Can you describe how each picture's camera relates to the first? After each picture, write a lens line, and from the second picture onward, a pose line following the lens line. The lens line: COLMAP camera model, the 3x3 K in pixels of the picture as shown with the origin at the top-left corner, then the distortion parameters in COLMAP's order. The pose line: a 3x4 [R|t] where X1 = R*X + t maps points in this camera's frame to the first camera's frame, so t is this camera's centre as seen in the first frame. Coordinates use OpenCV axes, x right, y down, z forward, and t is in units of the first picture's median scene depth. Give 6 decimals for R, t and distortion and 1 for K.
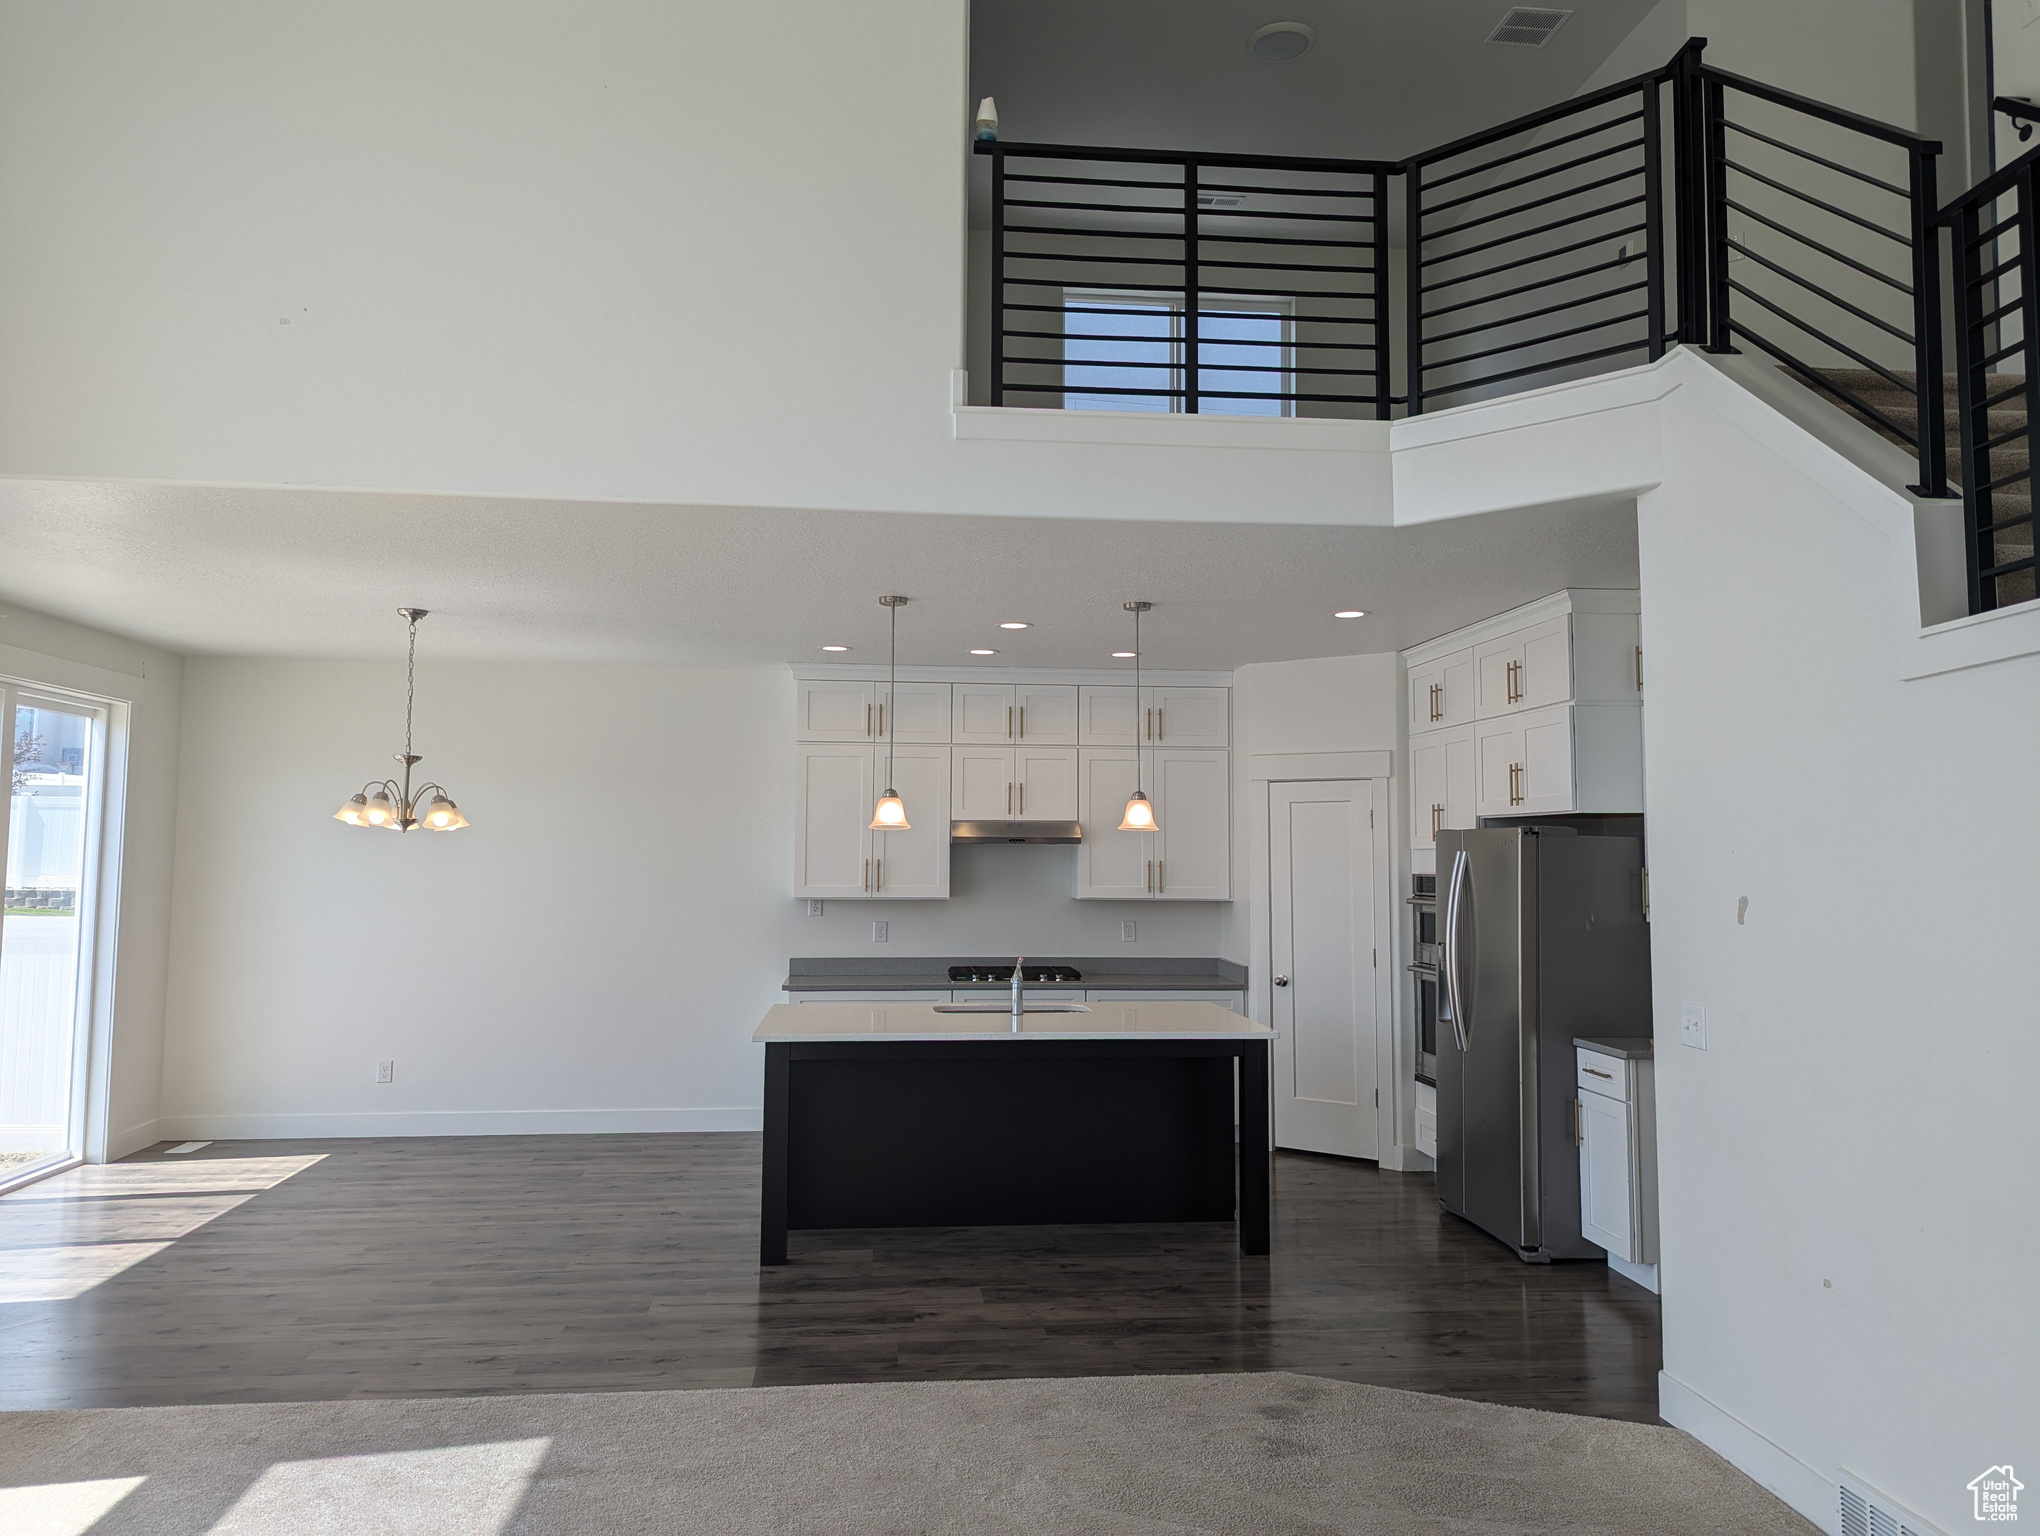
lens RADIAL K [[1442.3, 0, 1032.9], [0, 1442.3, 766.2], [0, 0, 1]] dist [0.056359, -0.047606]
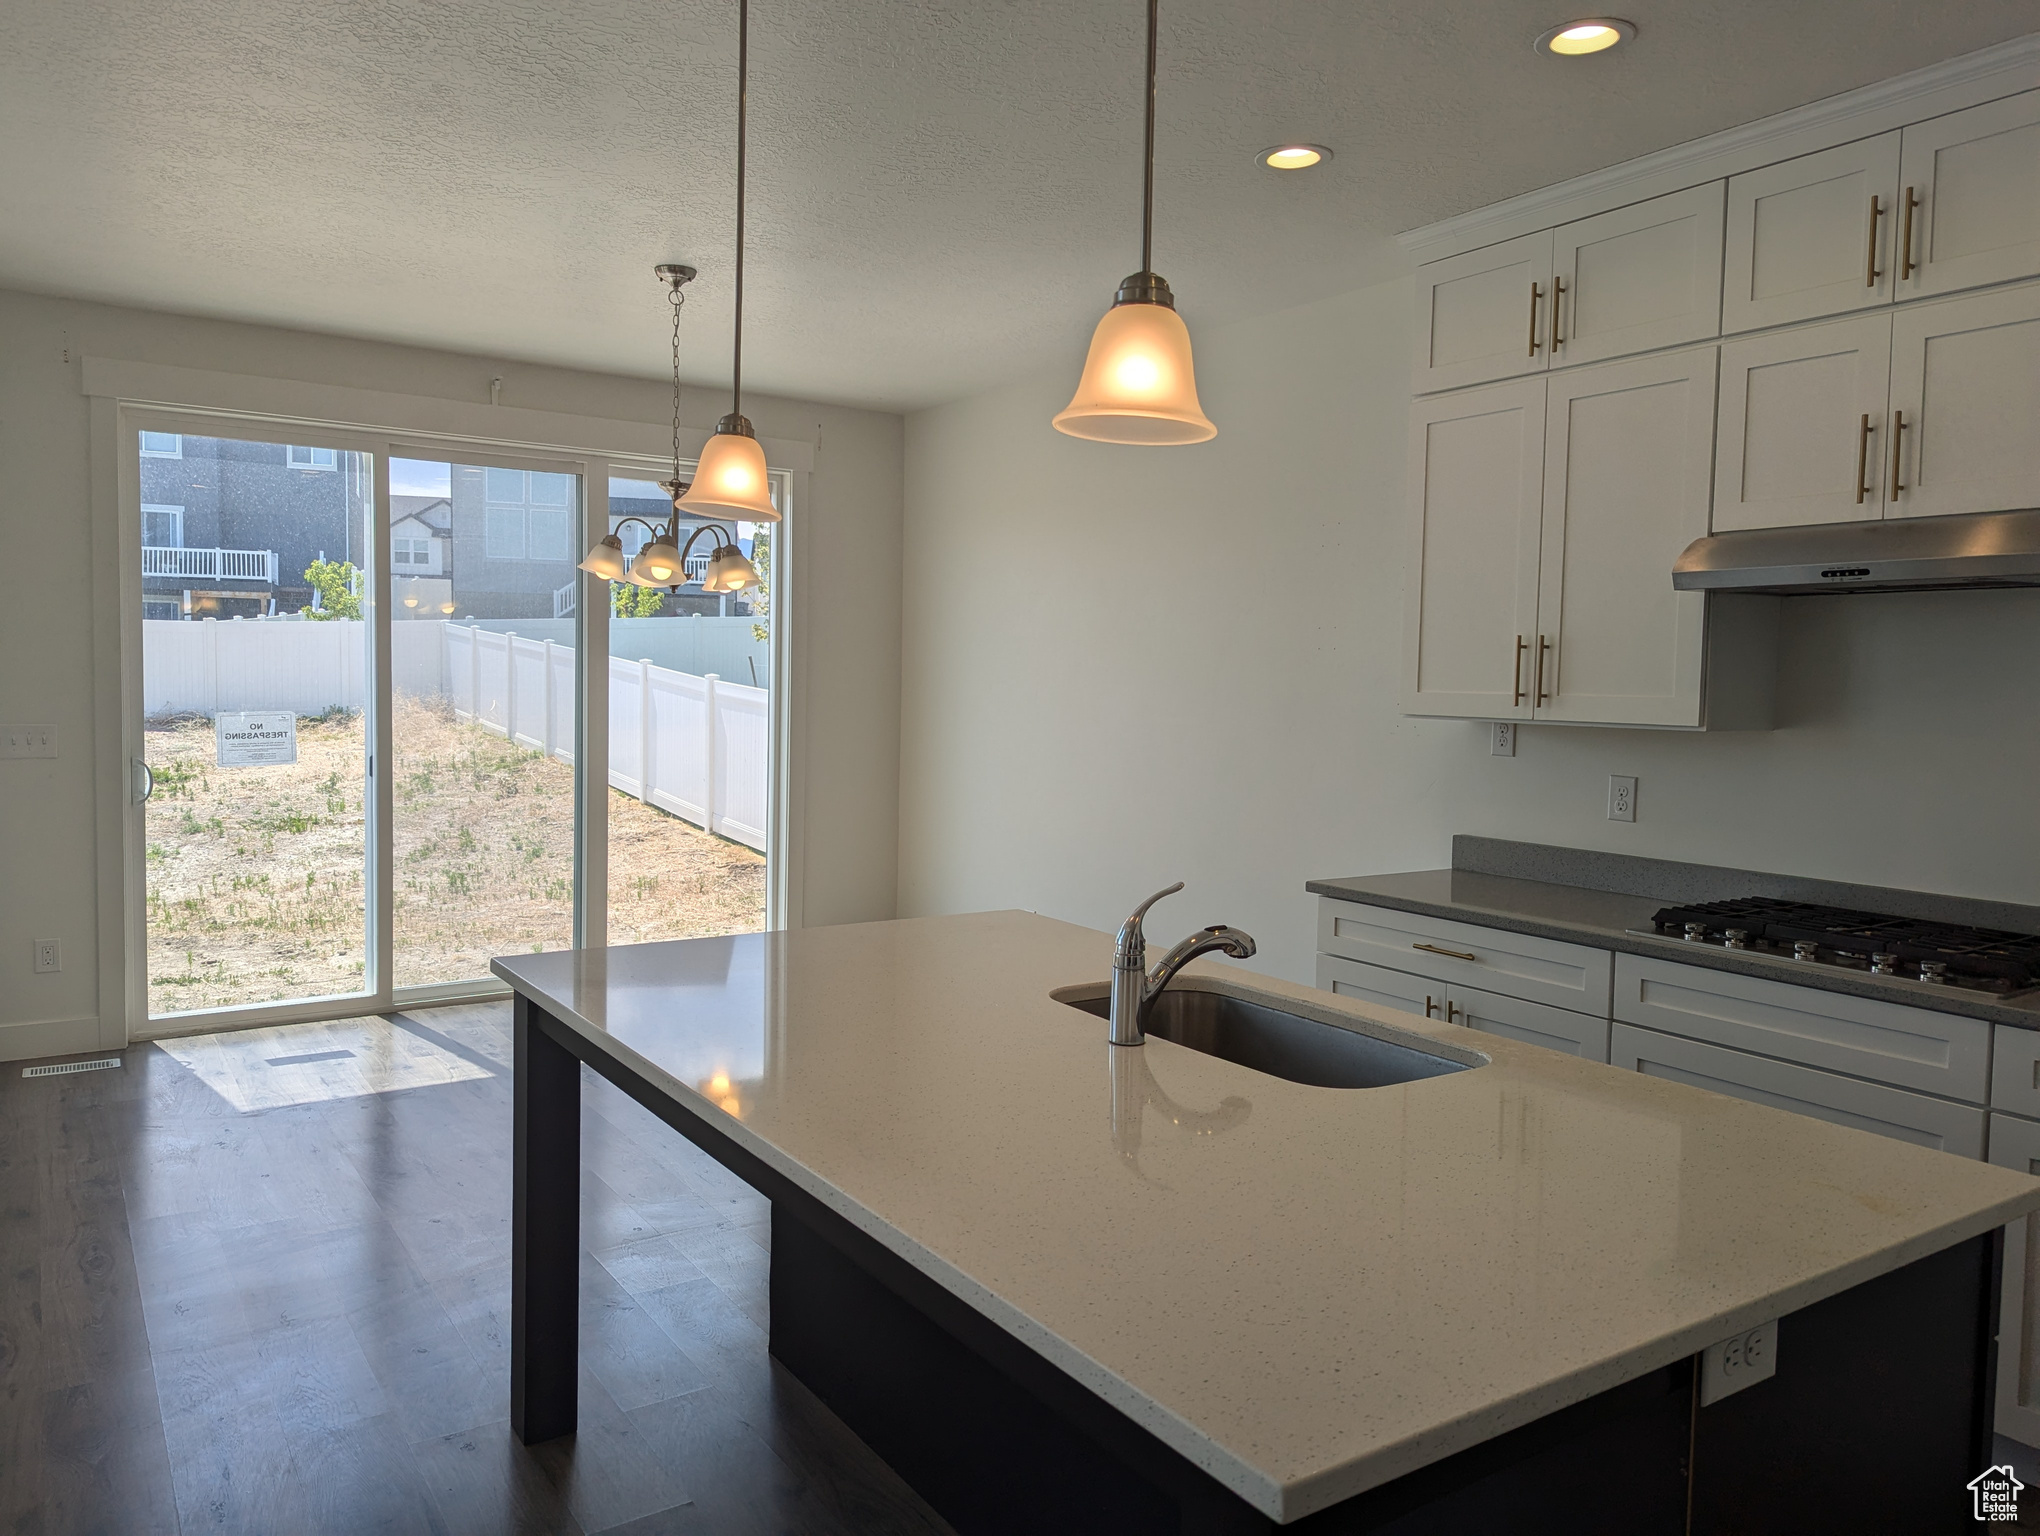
lens RADIAL K [[1442.3, 0, 1013.4], [0, 1442.3, 754.9], [0, 0, 1]] dist [0.056359, -0.047606]
pose [[0.473924, 0.050855, -0.879096, 0.210778], [0.043452, 0.995764, 0.081030, 0.057803], [0.879493, -0.076601, 0.469706, 0.639252]]
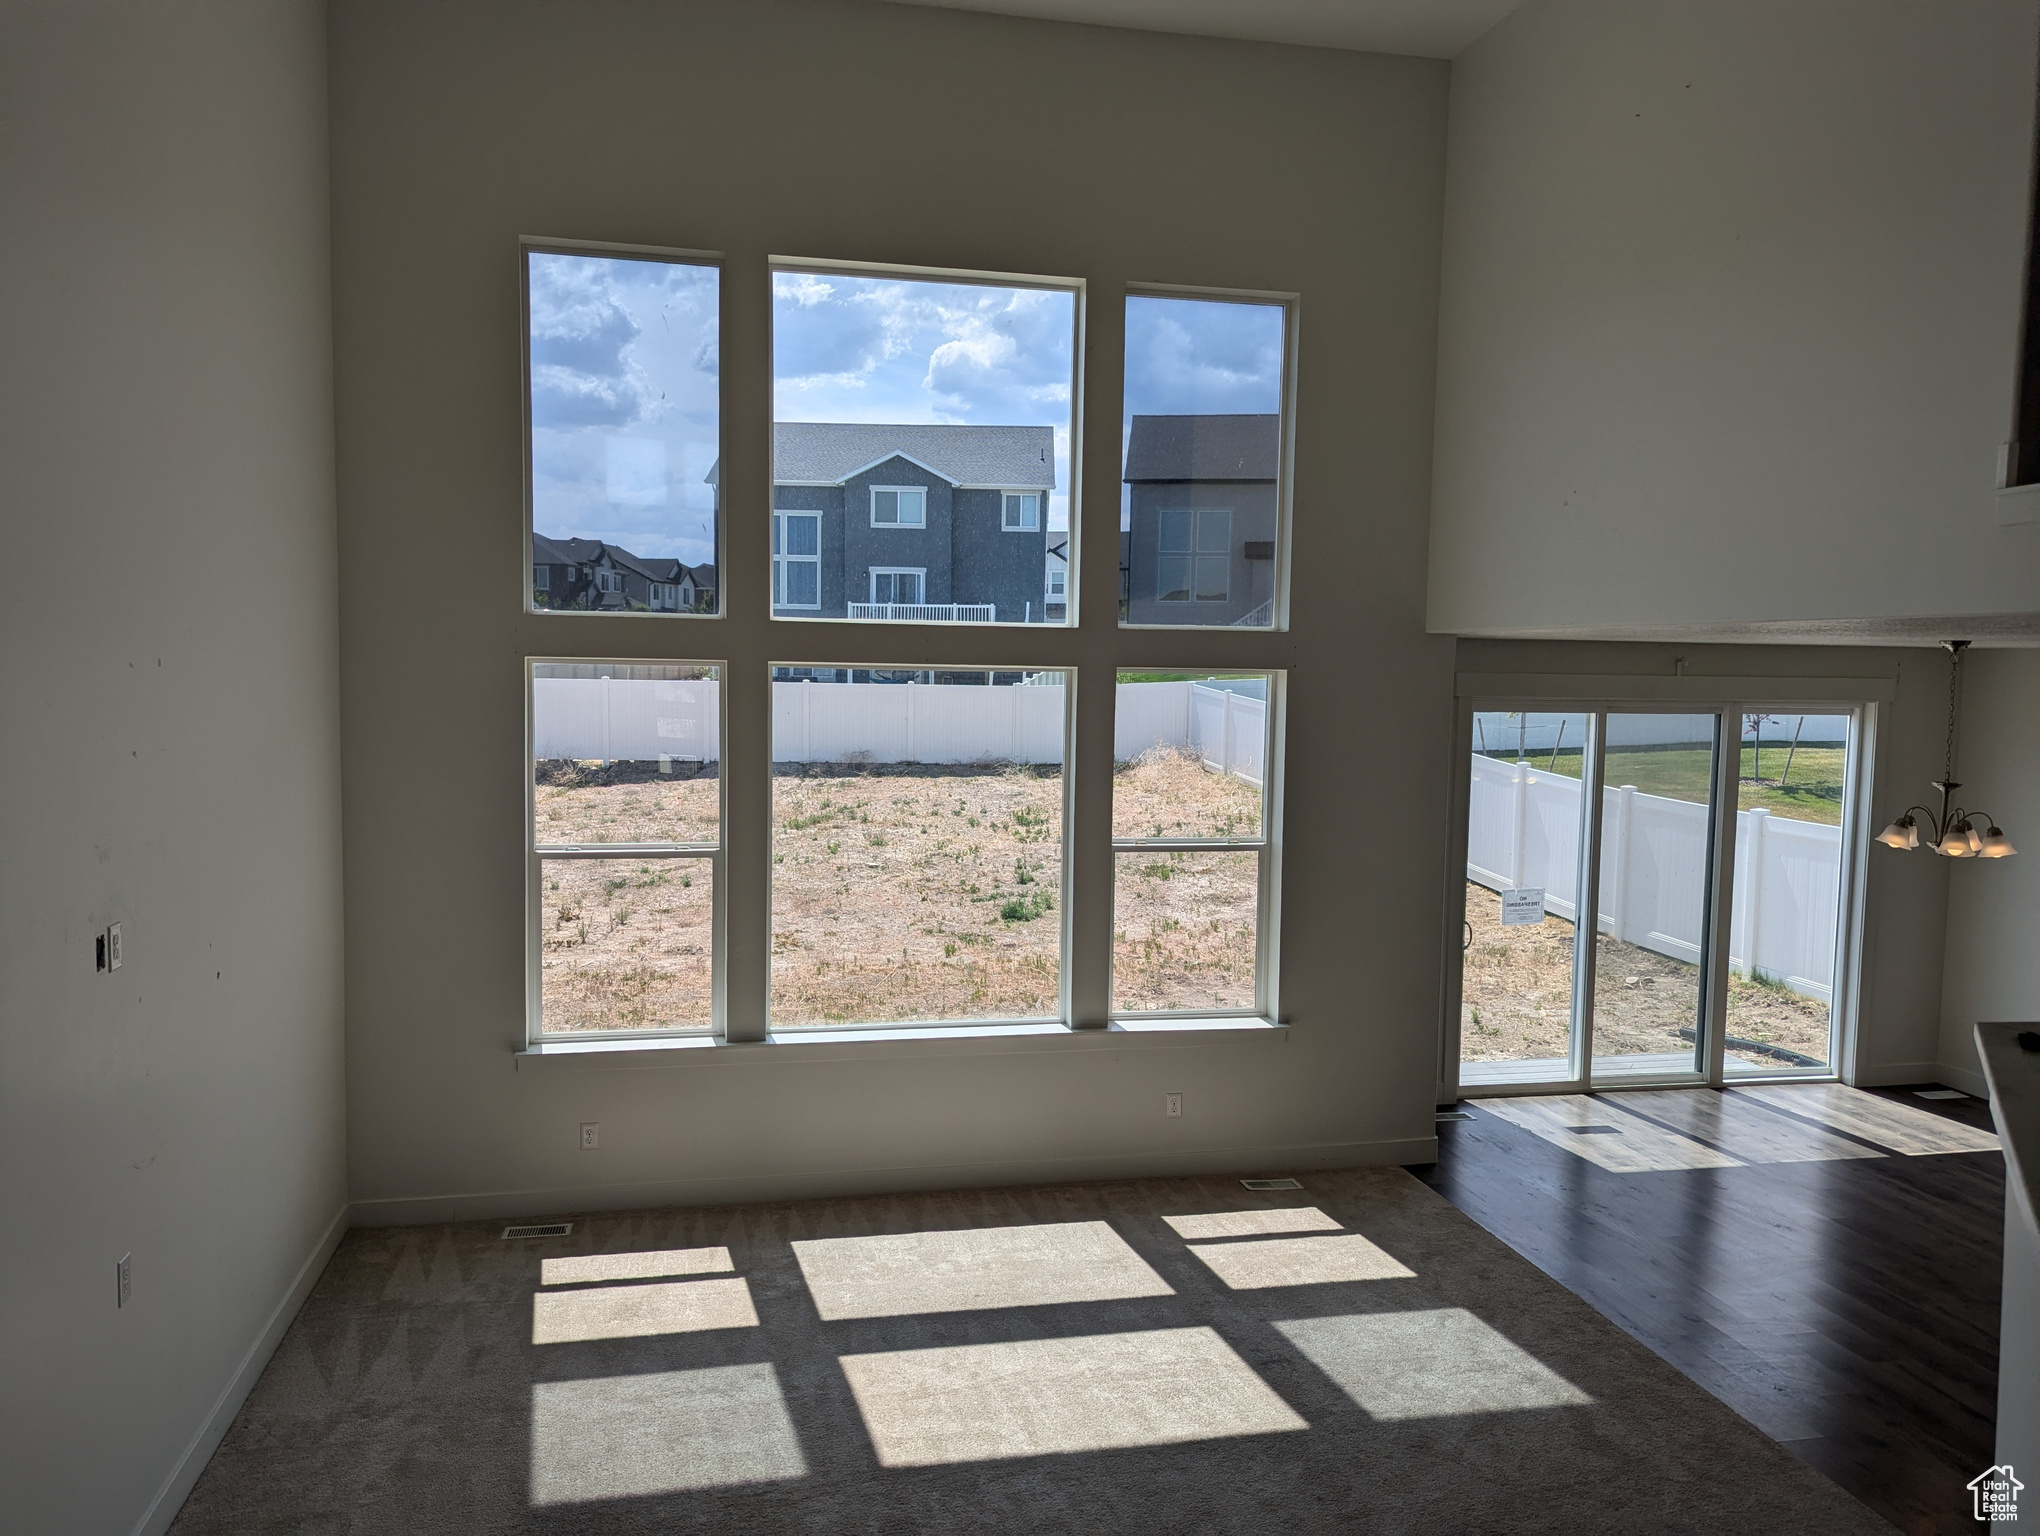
lens RADIAL K [[1442.3, 0, 1003.6], [0, 1442.3, 764.1], [0, 0, 1]] dist [0.056359, -0.047606]
pose [[0.106877, 0.061873, -0.992345, 0.419585], [0.051550, 0.996375, 0.067676, -0.099268], [0.992935, -0.058389, 0.103300, 0.181203]]
